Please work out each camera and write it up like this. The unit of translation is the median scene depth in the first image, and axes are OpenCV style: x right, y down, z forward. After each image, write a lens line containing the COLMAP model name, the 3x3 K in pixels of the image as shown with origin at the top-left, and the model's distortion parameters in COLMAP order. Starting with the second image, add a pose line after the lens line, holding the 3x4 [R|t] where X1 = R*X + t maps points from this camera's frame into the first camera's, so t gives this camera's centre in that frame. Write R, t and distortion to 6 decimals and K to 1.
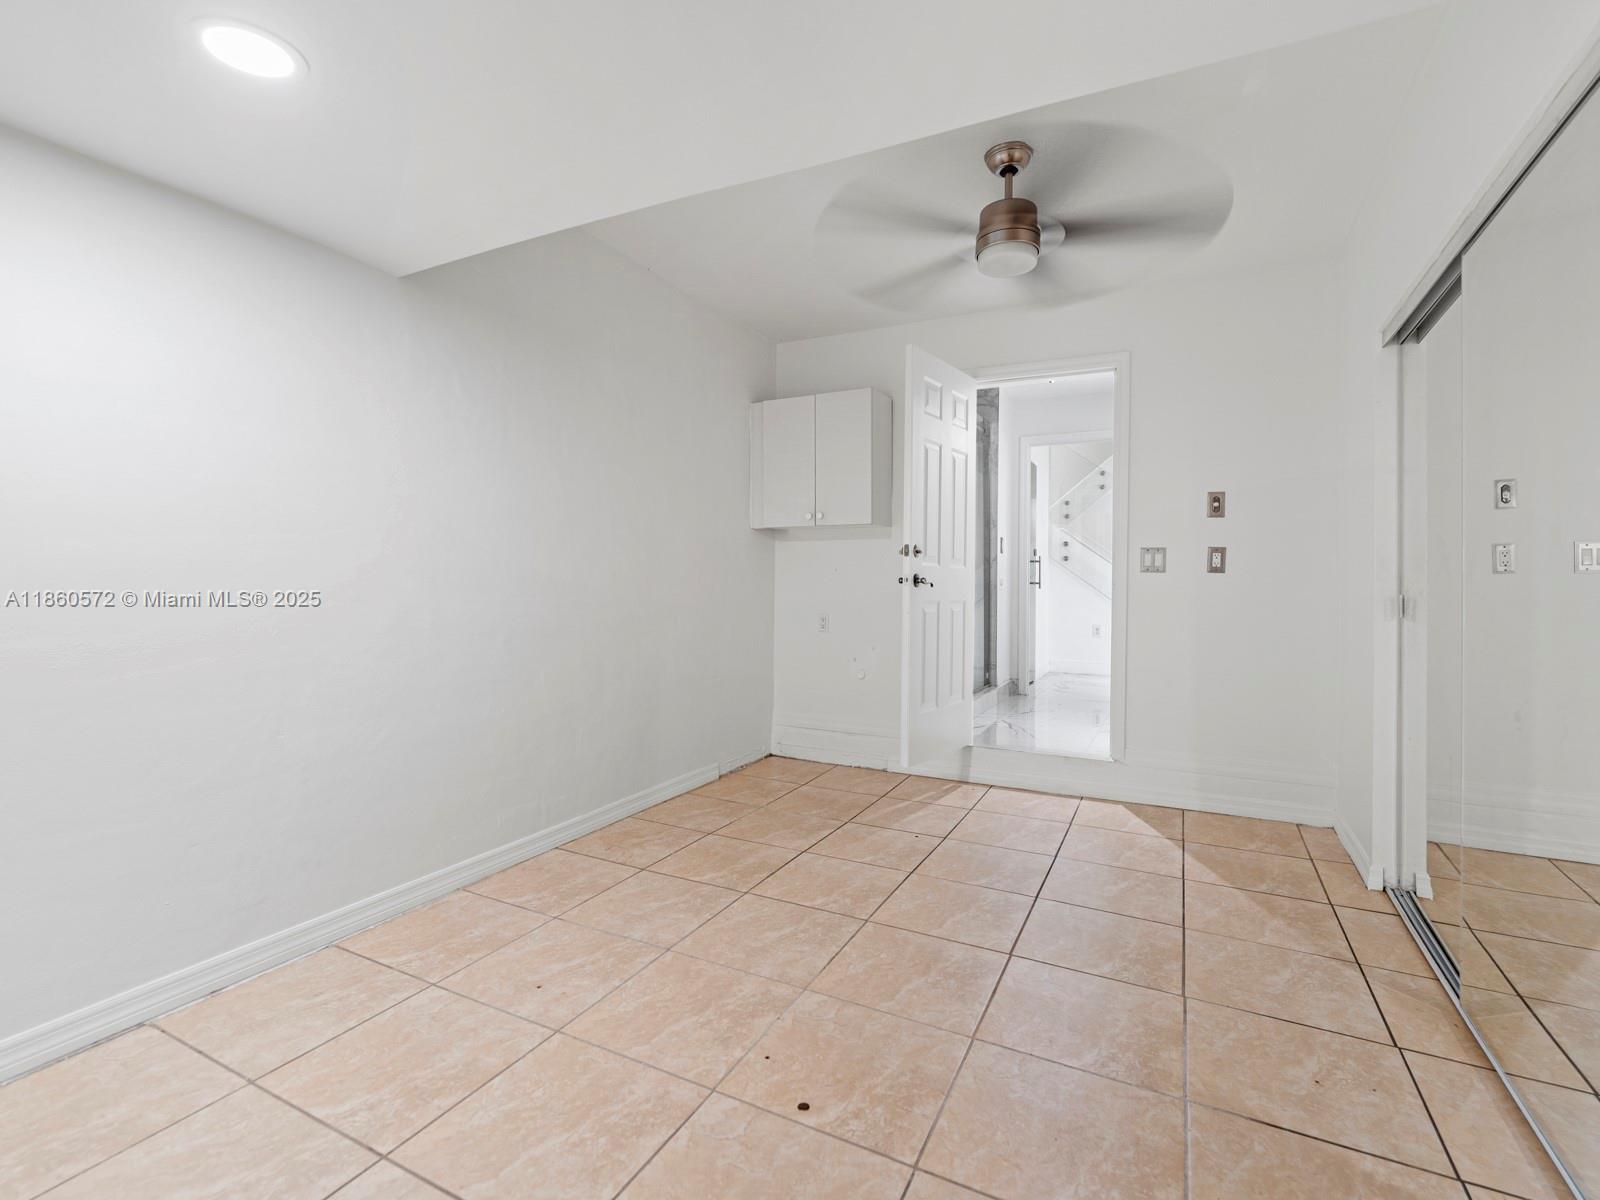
lens RADIAL K [[734.9, 0, 794.7], [0, 734.9, 603.0], [0, 0, 1]] dist [-0.000295, -0.001236]
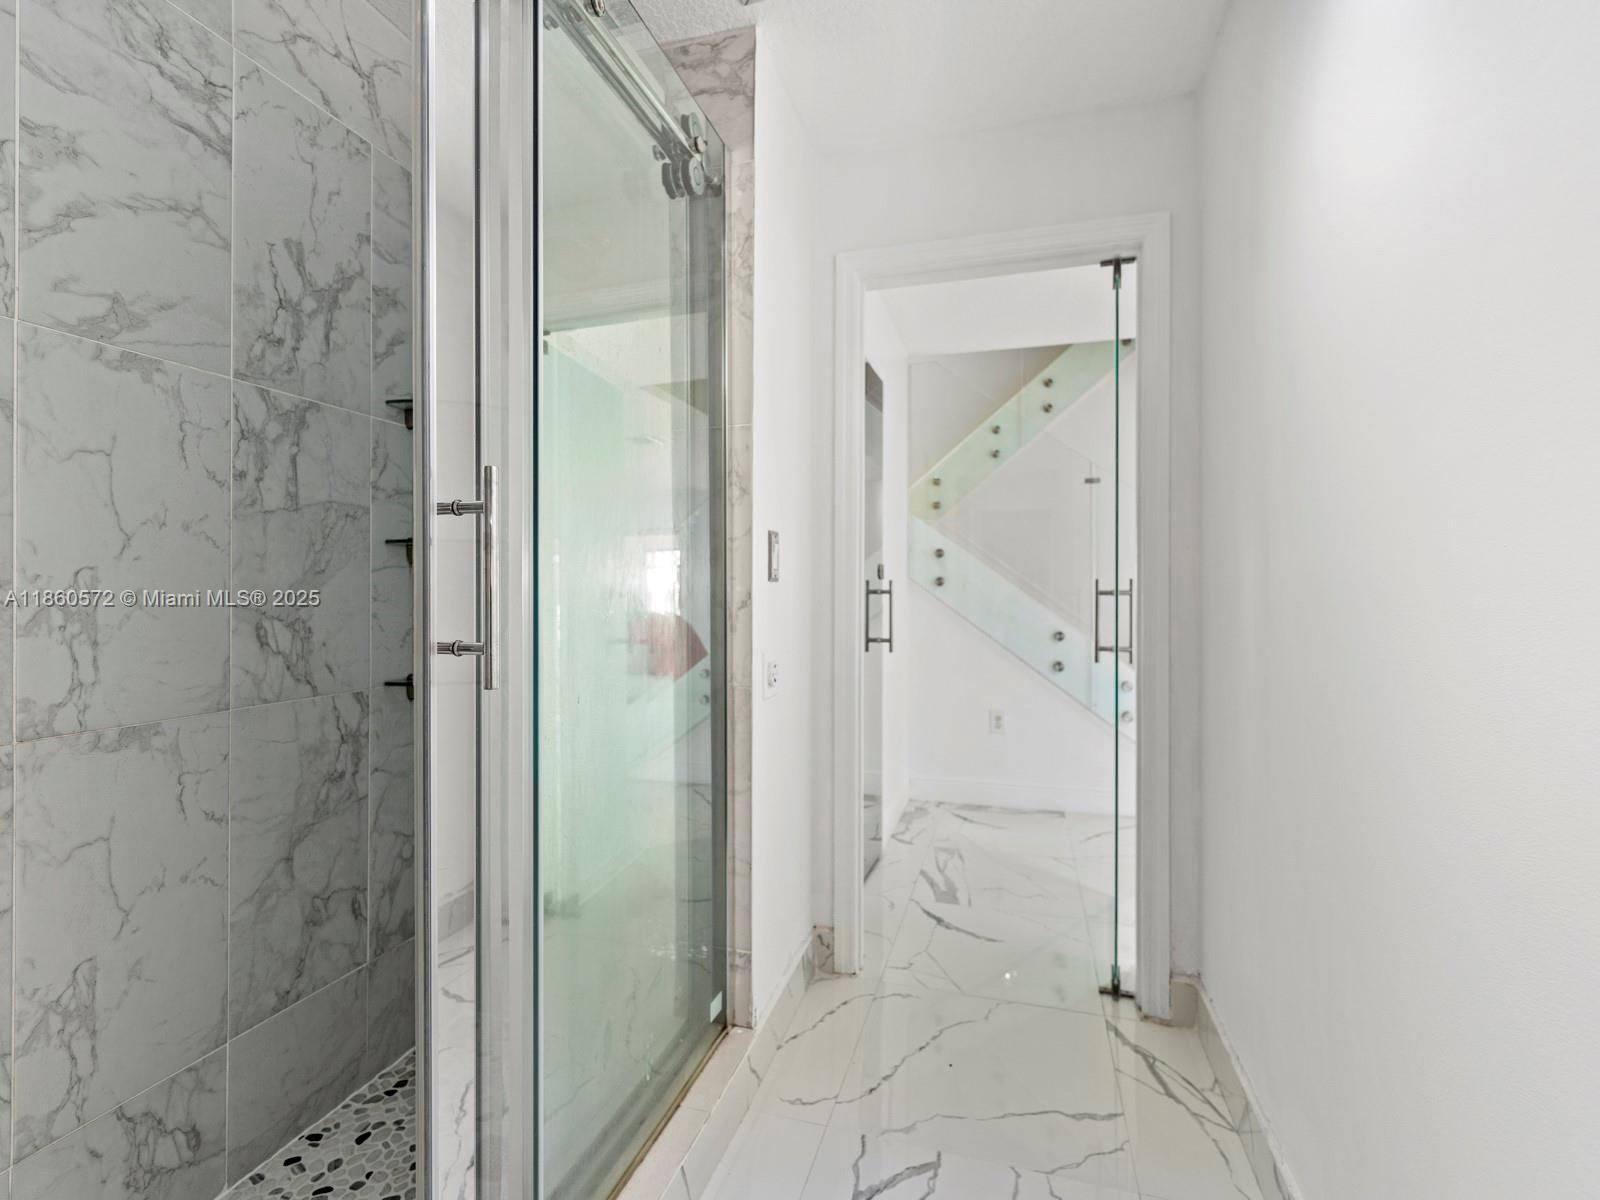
lens RADIAL K [[731.5, 0, 796.5], [0, 731.5, 609.1], [0, 0, 1]] dist [0.002149, -0.001102]
pose [[0.982099, -0.004140, 0.188318, 0.198448], [0.004193, 0.999991, 0.000116, -0.047661], [-0.188317, 0.000676, 0.982108, 0.588481]]
